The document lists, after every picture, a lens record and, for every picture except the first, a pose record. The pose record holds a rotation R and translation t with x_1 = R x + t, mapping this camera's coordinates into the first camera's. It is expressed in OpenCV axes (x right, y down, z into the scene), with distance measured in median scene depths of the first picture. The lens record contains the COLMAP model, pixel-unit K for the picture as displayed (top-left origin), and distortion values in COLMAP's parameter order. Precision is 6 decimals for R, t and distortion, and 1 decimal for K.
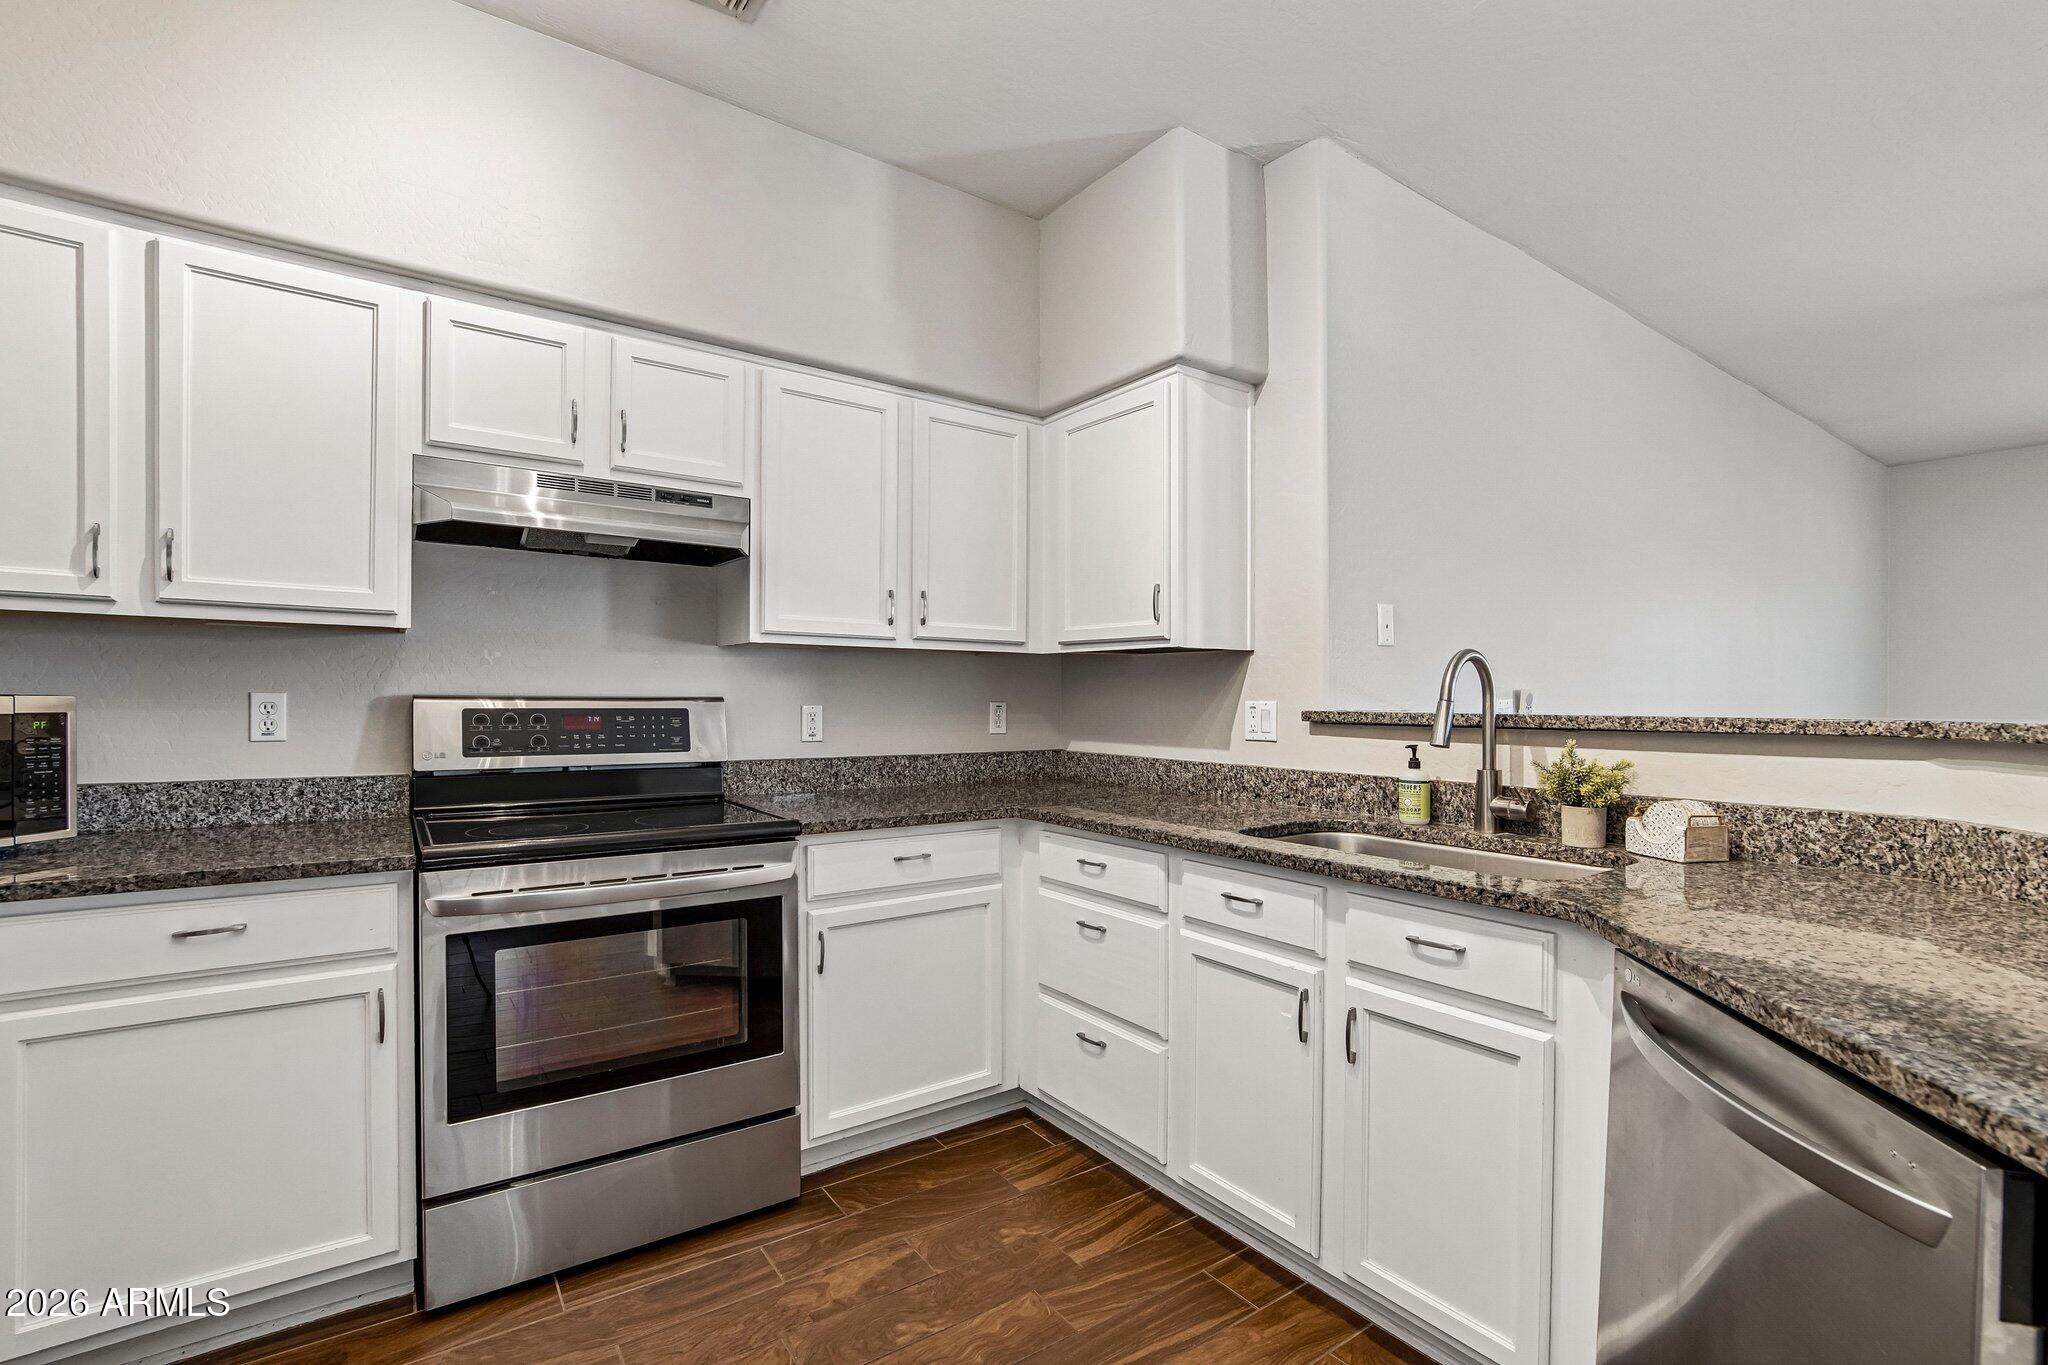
lens RADIAL K [[911.2, 0, 1023.8], [0, 911.2, 710.0], [0, 0, 1]] dist [-0.025065, 0.000019]
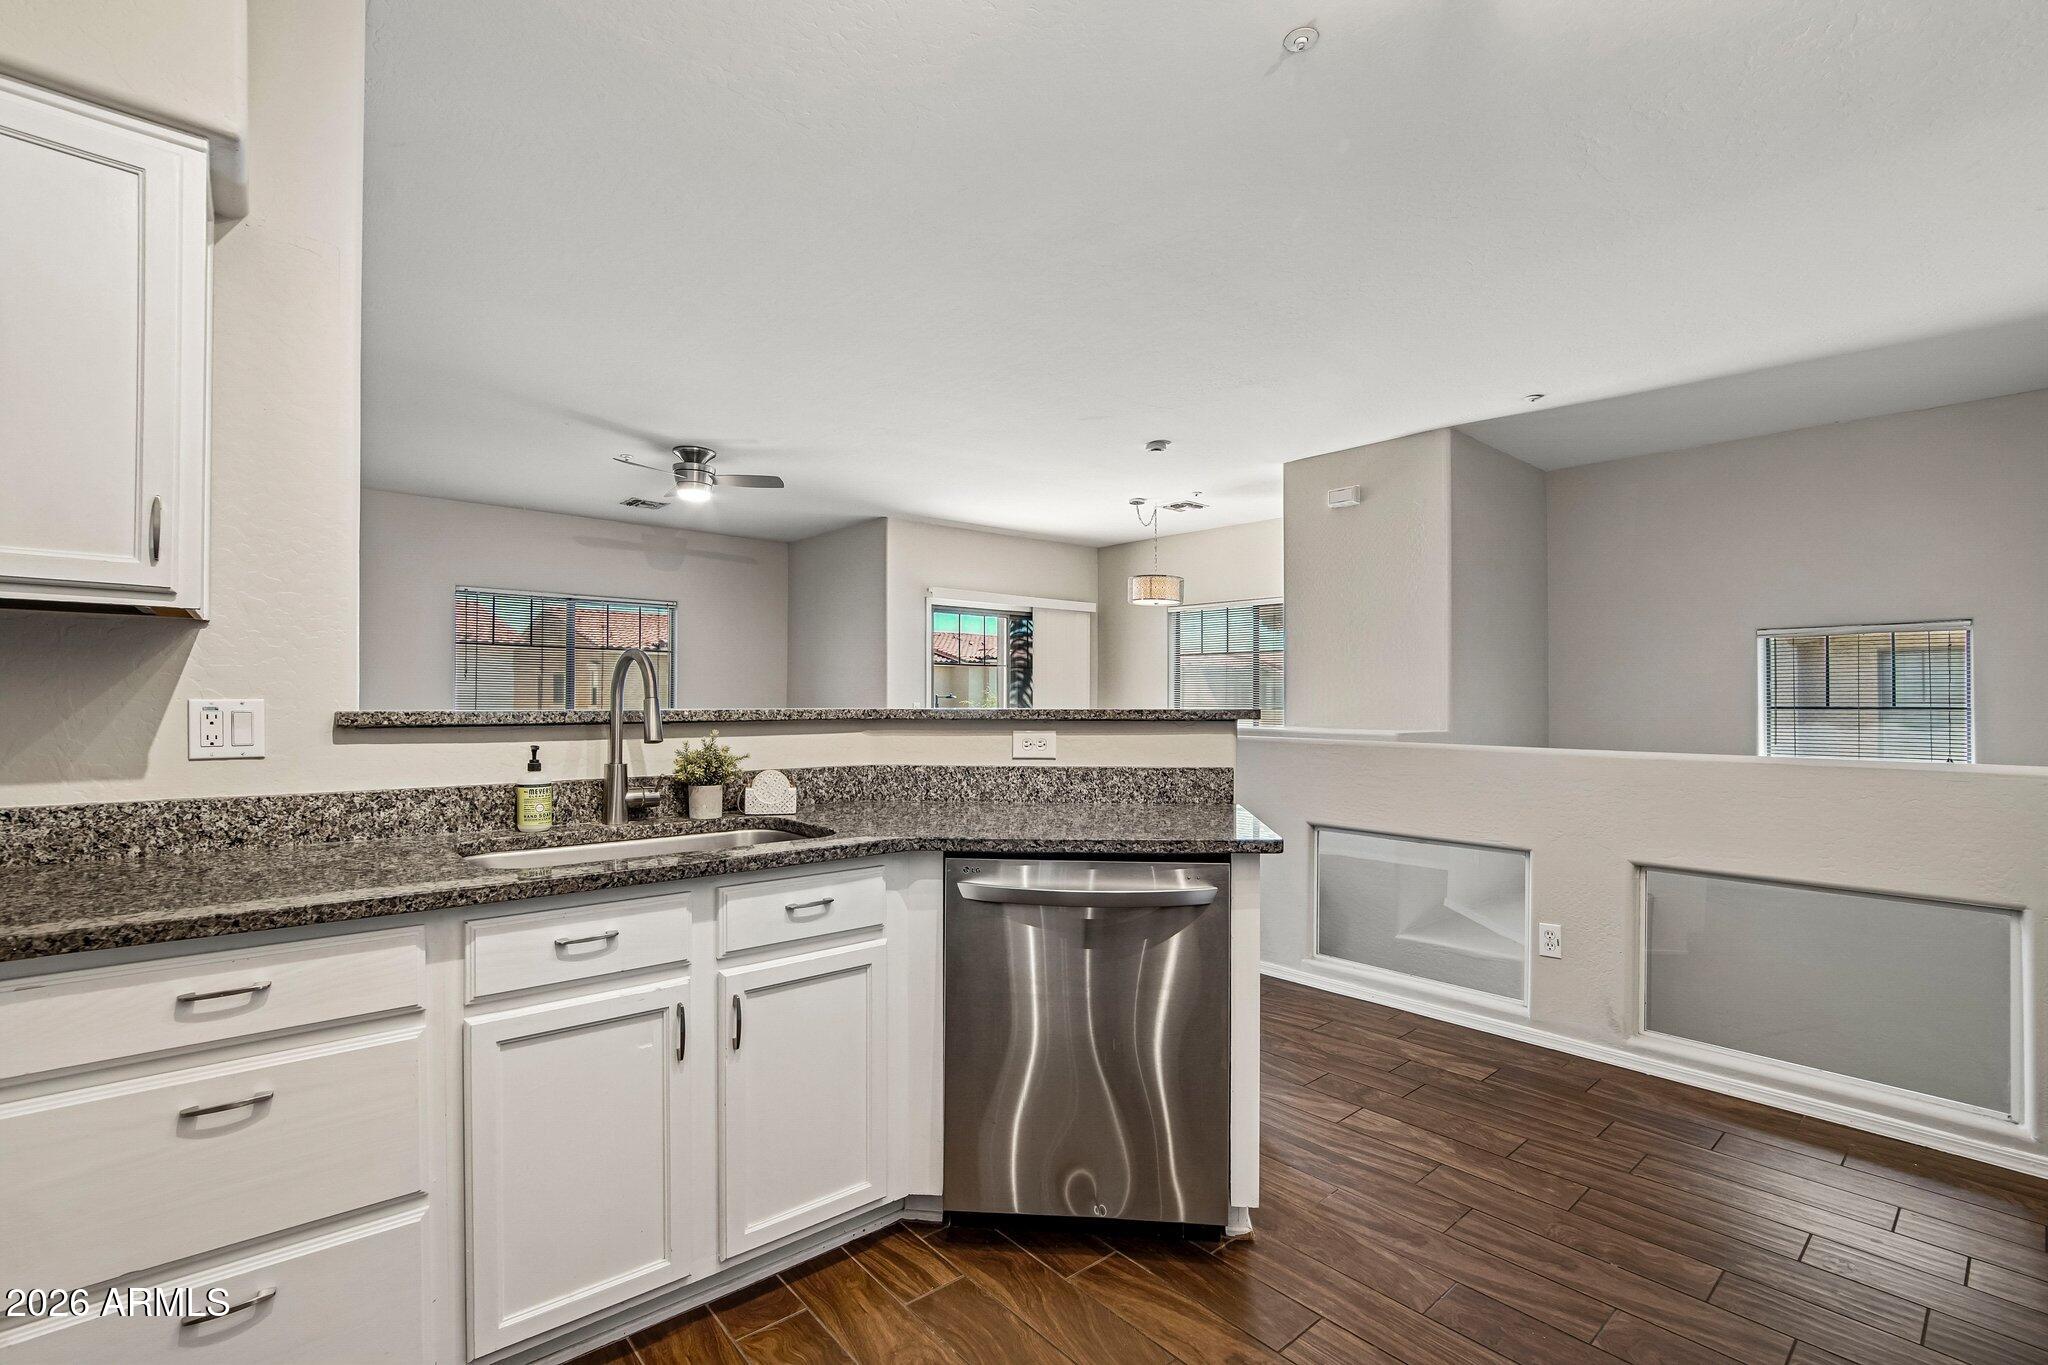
lens RADIAL K [[910.0, 0, 1021.6], [0, 910.0, 696.5], [0, 0, 1]] dist [-0.026887, 0.000347]
pose [[-0.100603, -0.001535, 0.994925, -0.524595], [0.008426, 0.999962, 0.002395, -0.009420], [-0.994891, 0.008624, -0.100586, 0.584505]]
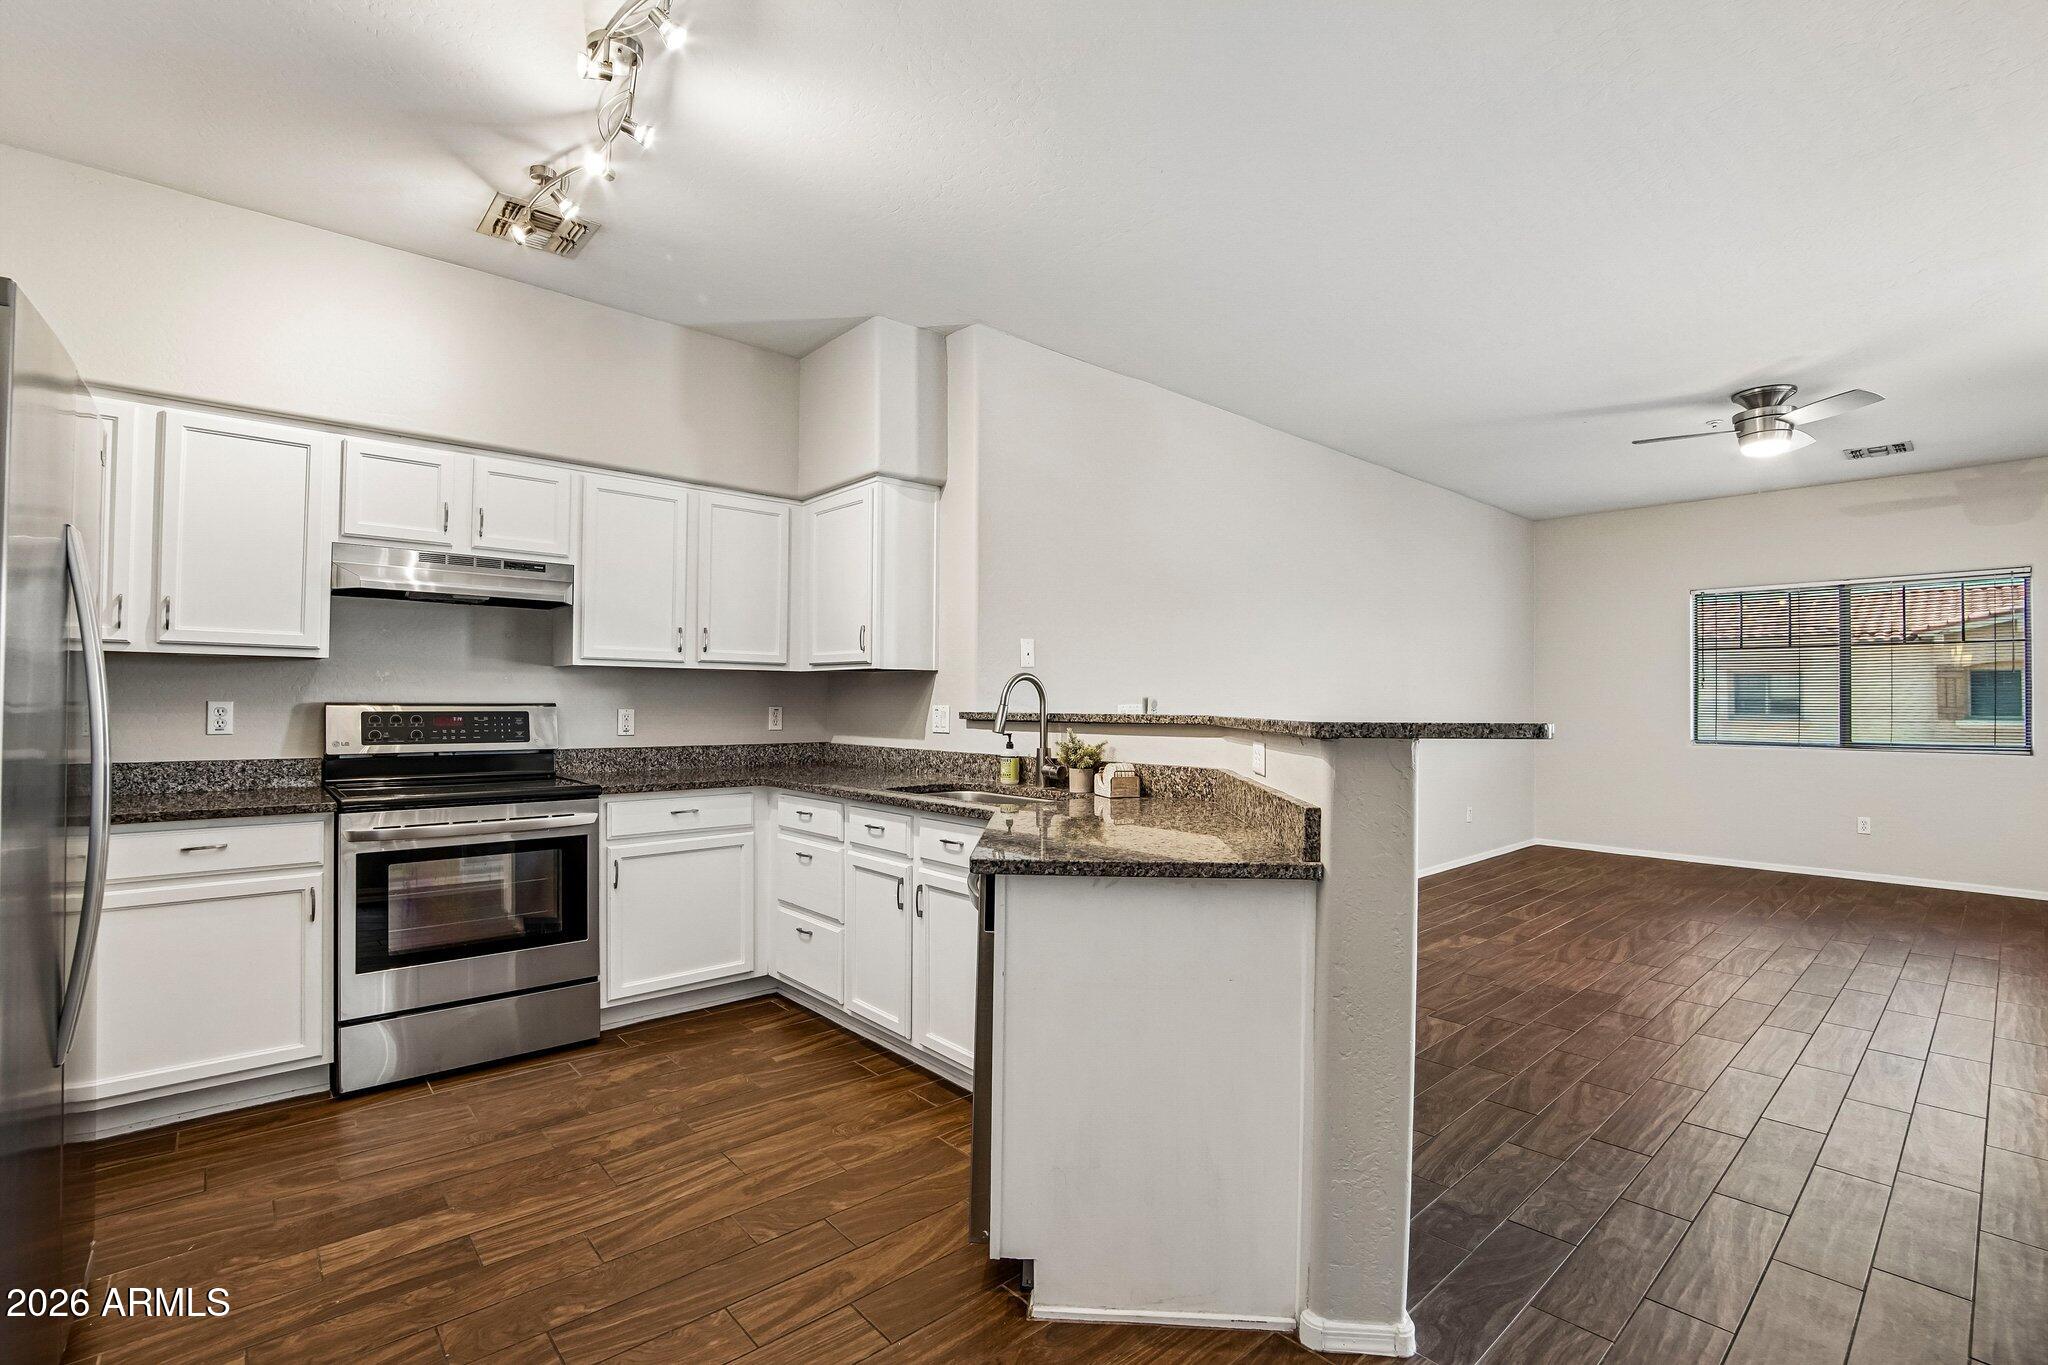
lens RADIAL K [[910.0, 0, 1021.6], [0, 910.0, 696.5], [0, 0, 1]] dist [-0.026887, 0.000347]
pose [[0.993796, -0.000430, 0.111213, 0.270237], [0.002634, 0.999803, -0.019671, 0.005727], [-0.111183, 0.019842, 0.993602, -0.549261]]
